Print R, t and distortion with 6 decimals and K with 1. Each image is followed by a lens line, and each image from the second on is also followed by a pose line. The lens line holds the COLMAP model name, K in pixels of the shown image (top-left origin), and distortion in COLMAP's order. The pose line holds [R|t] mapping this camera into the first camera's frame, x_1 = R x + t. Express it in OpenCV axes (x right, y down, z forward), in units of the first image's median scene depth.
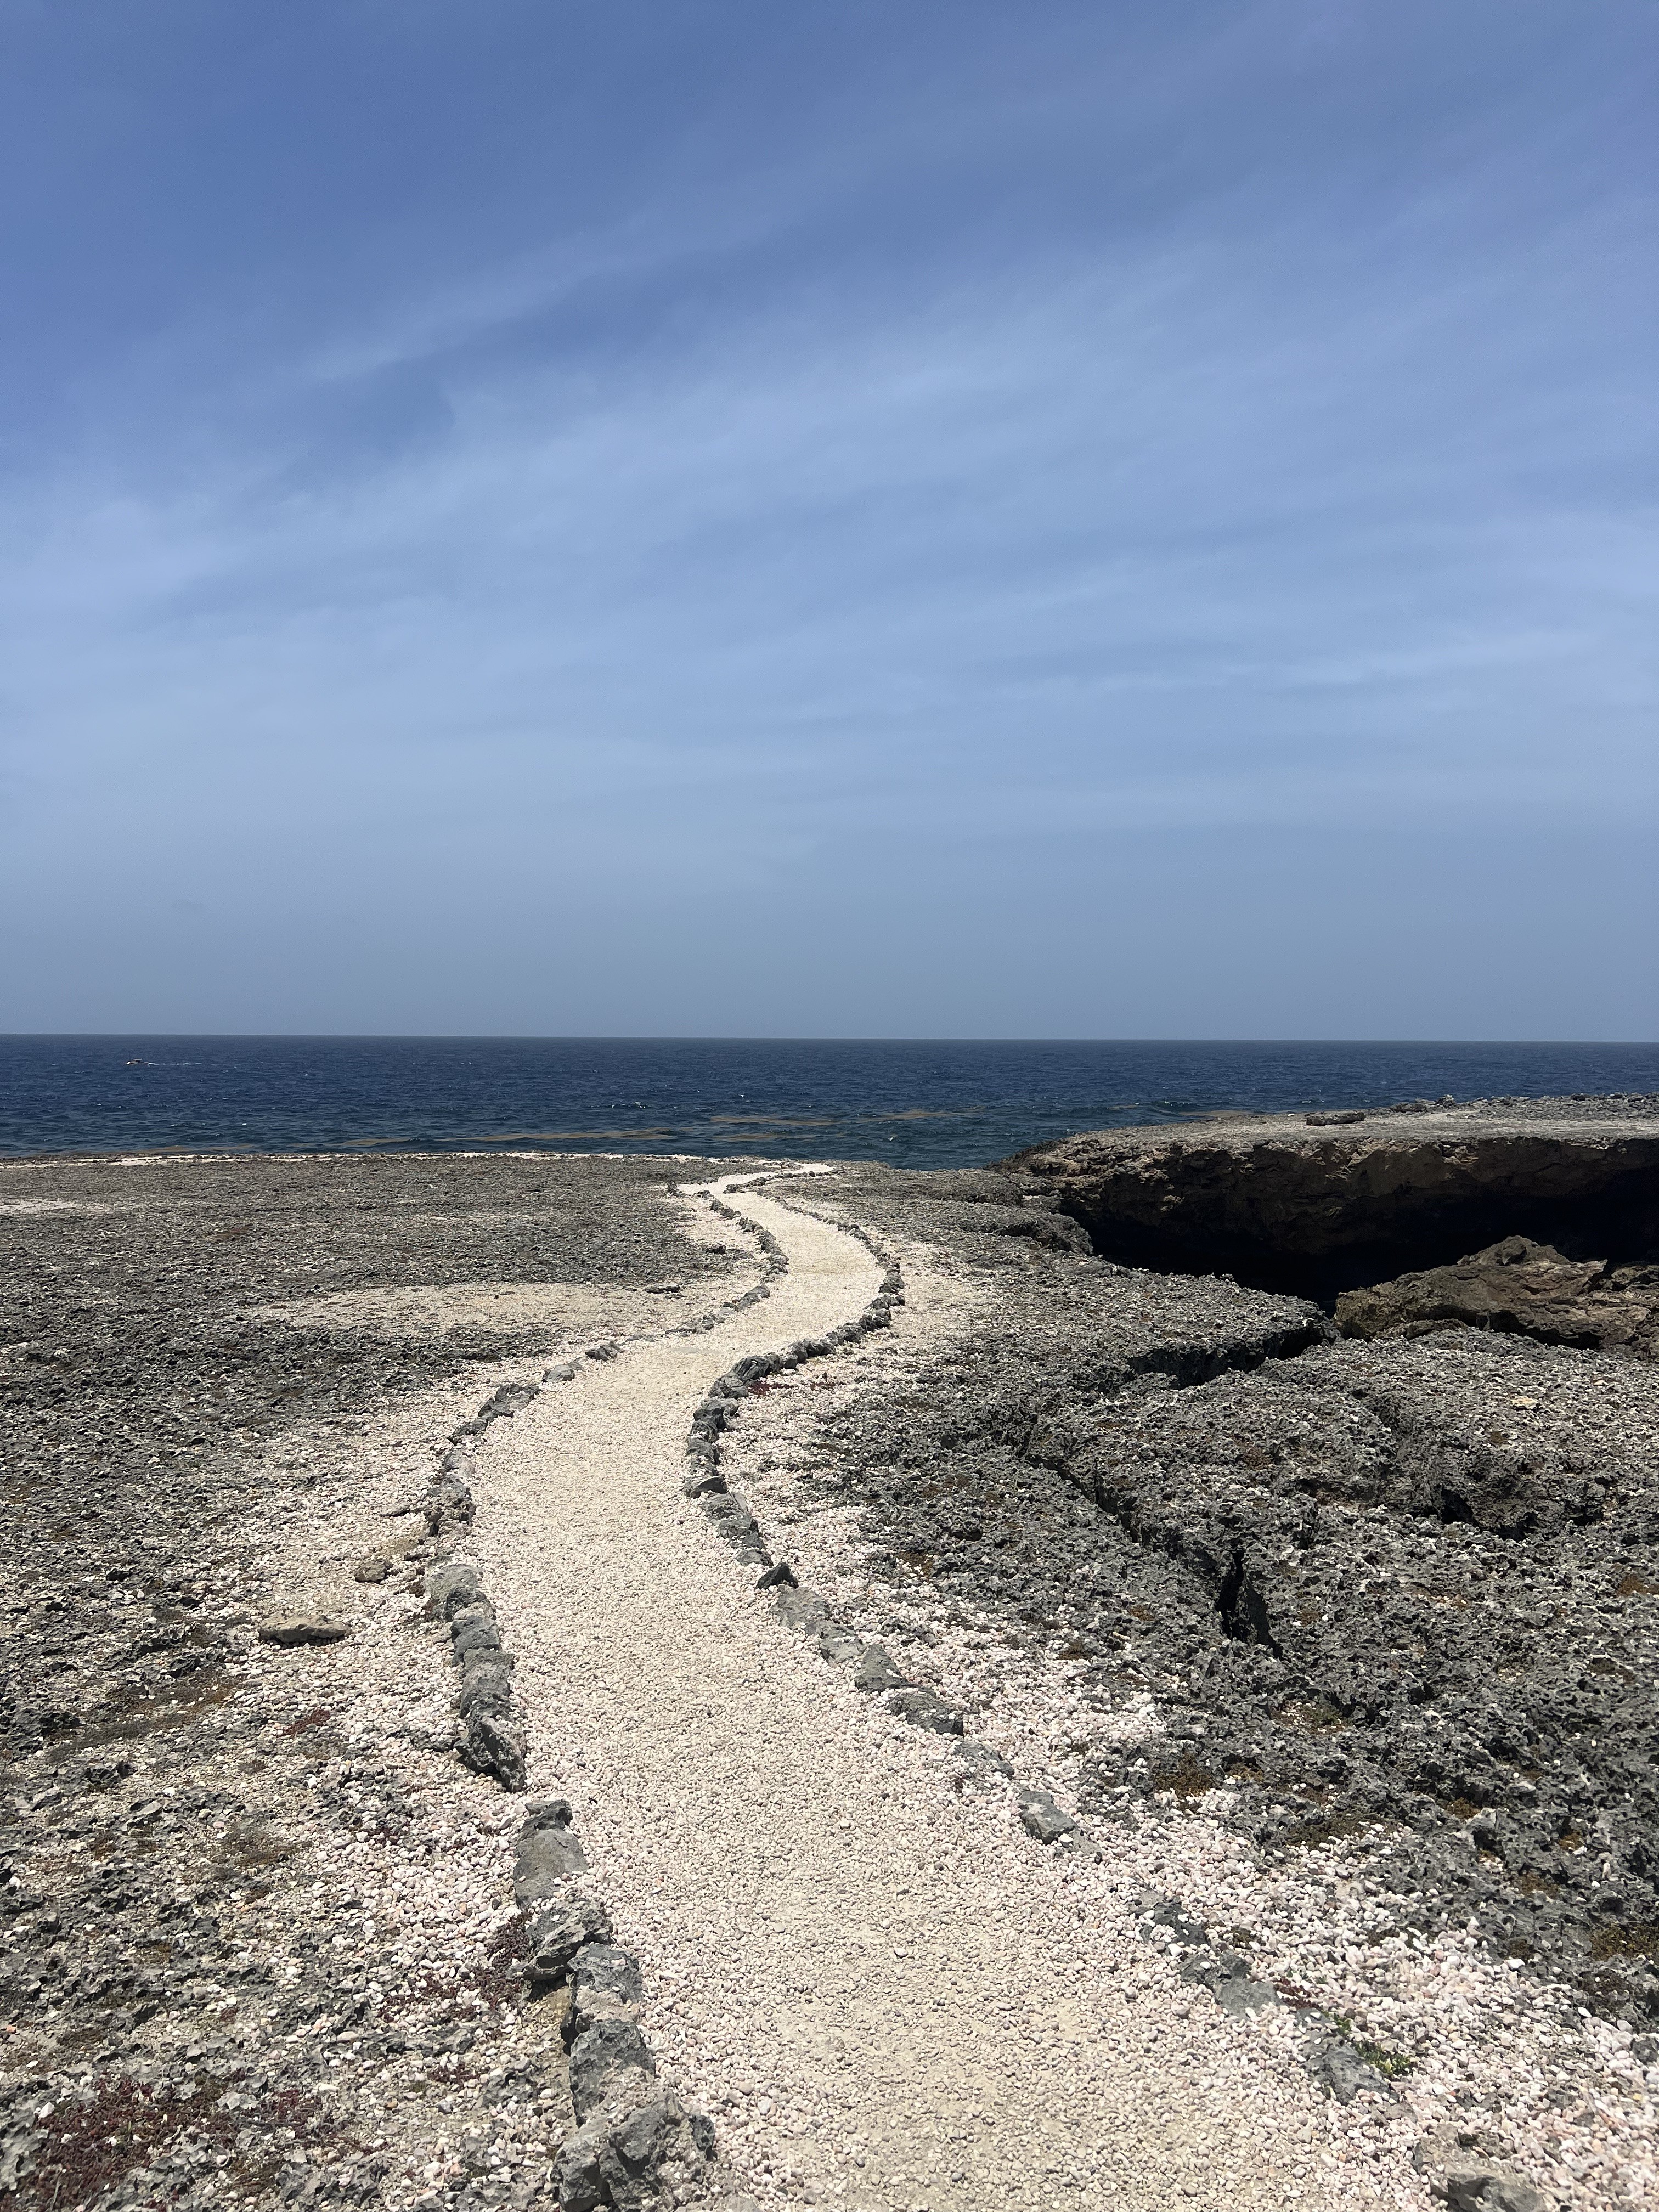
lens RADIAL K [[1646.9, 0, 836.0], [0, 1646.9, 1108.7], [0, 0, 1]] dist [0.060810, -0.012529]
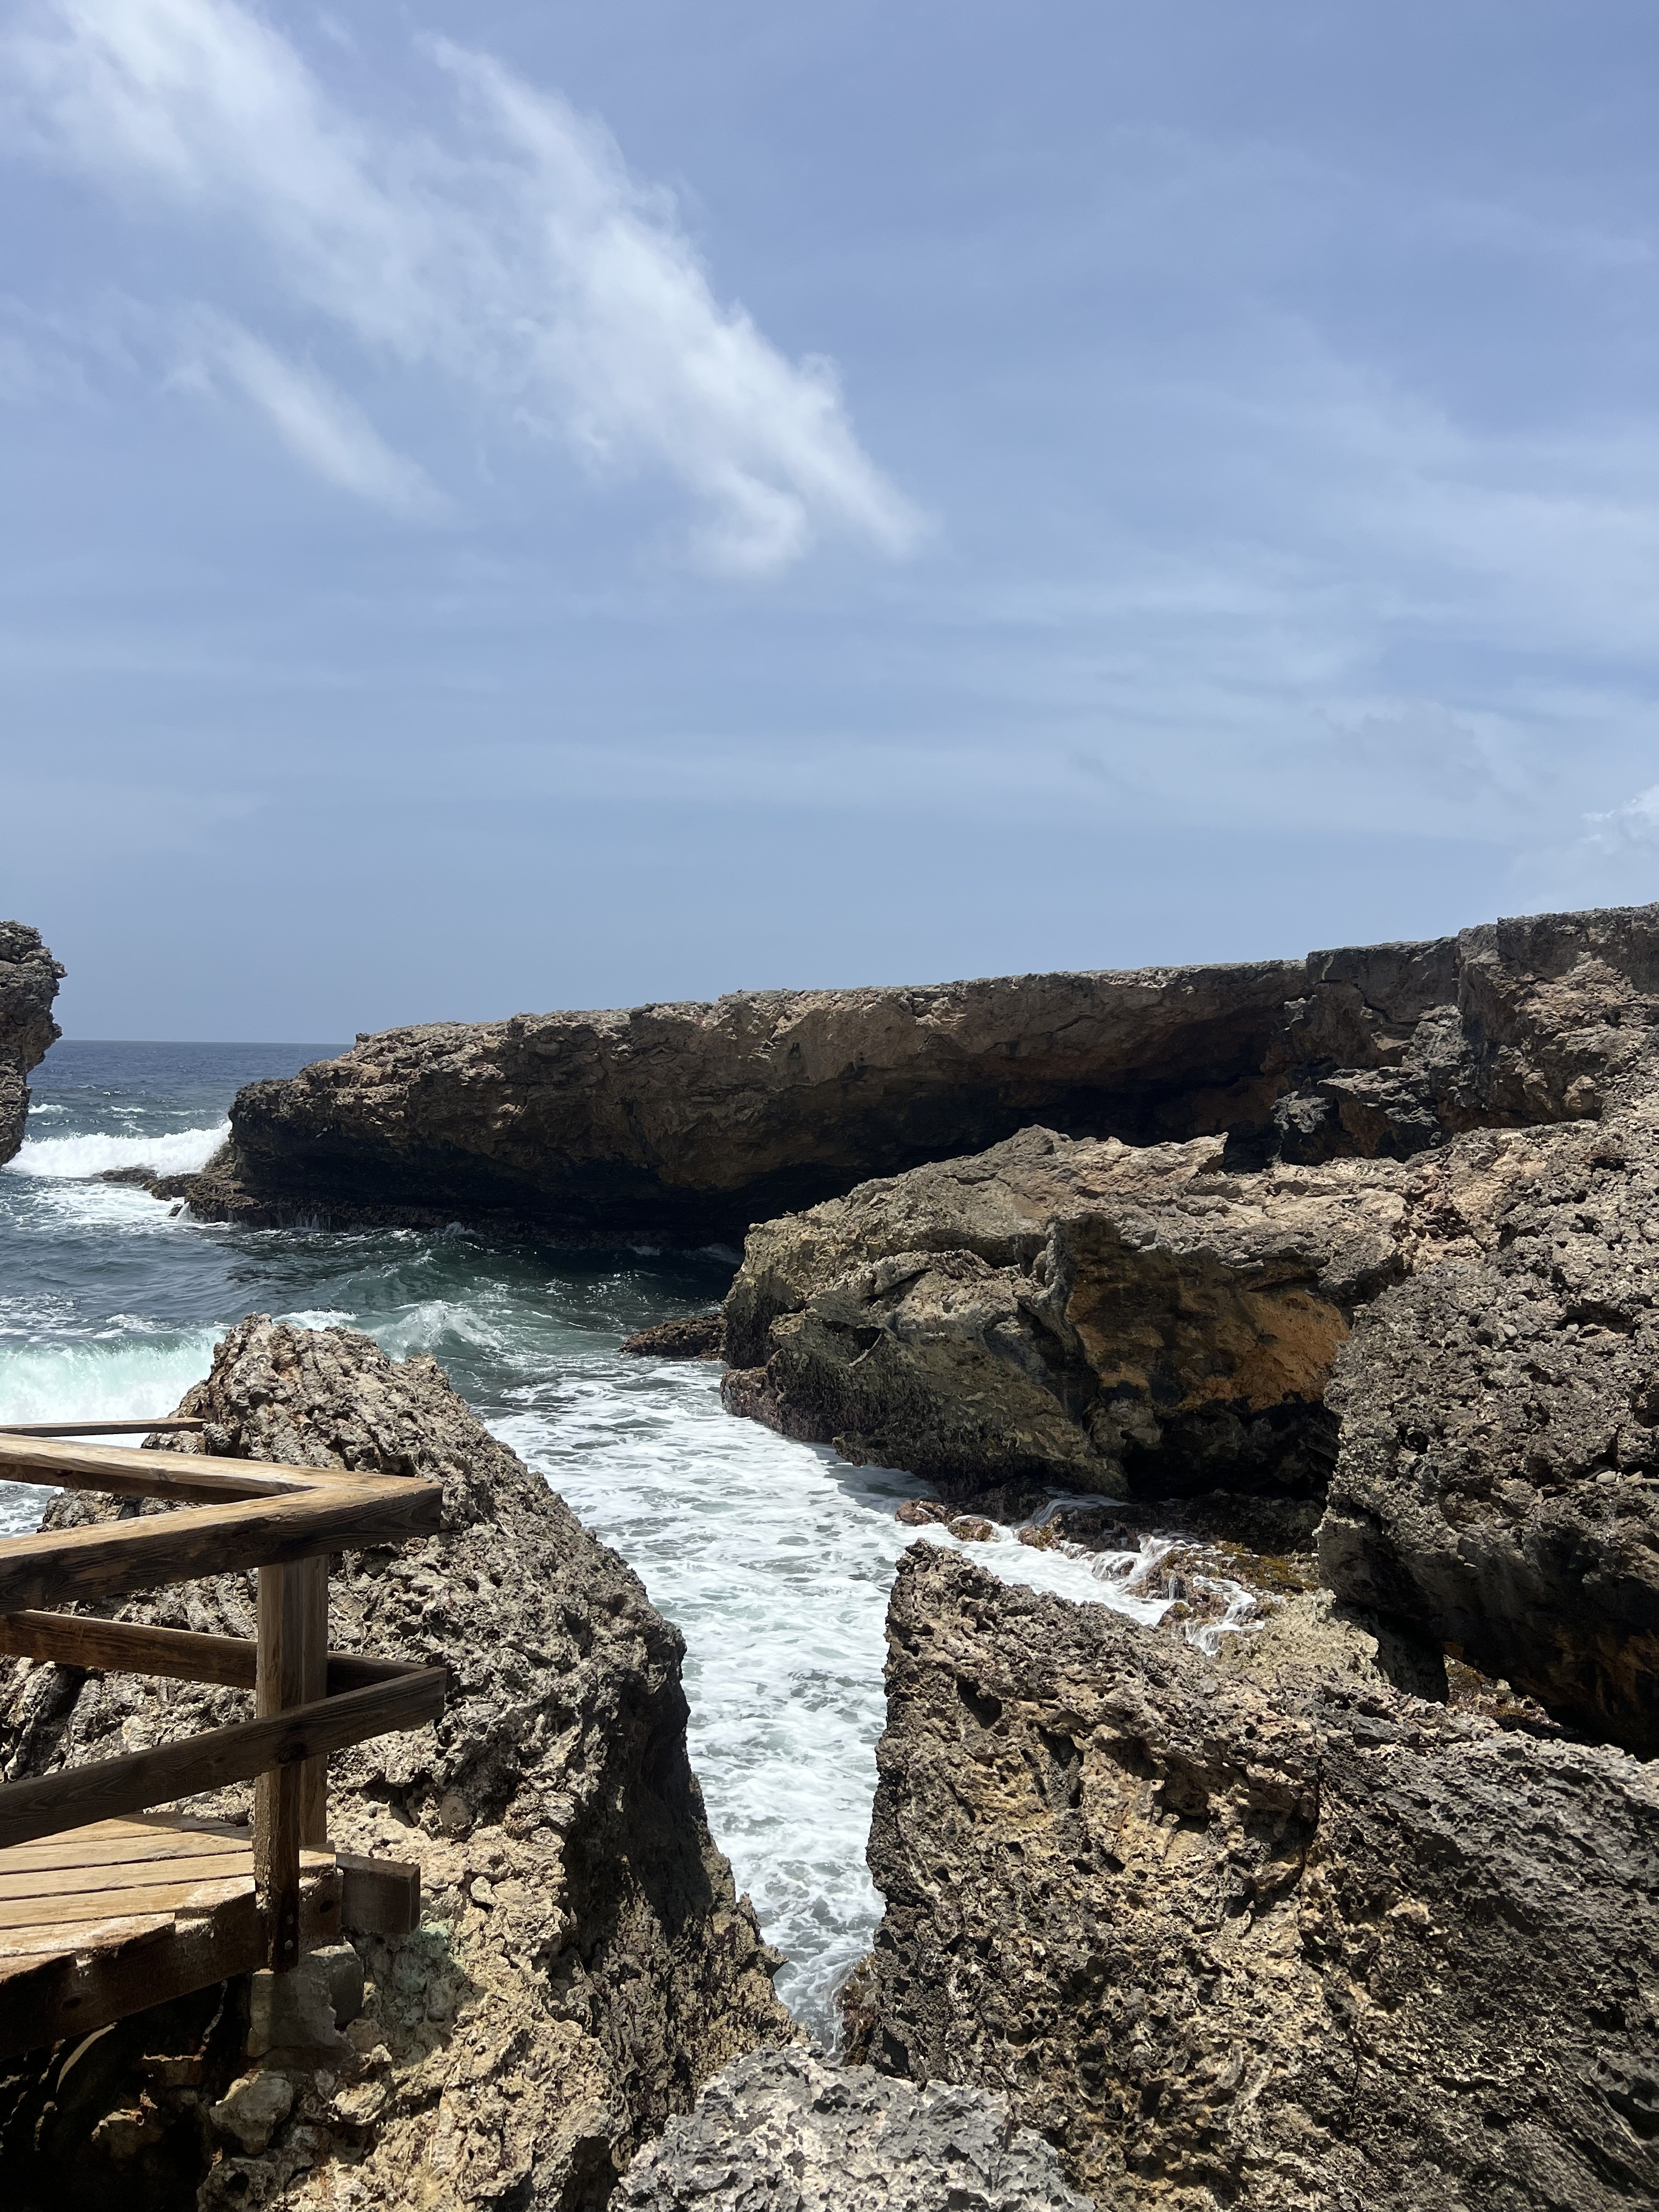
lens RADIAL K [[1646.9, 0, 828.2], [0, 1646.9, 1103.2], [0, 0, 1]] dist [0.060810, -0.012529]
pose [[0.947730, 0.002292, 0.319065, 0.132480], [-0.000606, 0.999985, -0.005385, 0.063036], [-0.319073, 0.004910, 0.947717, 0.408479]]
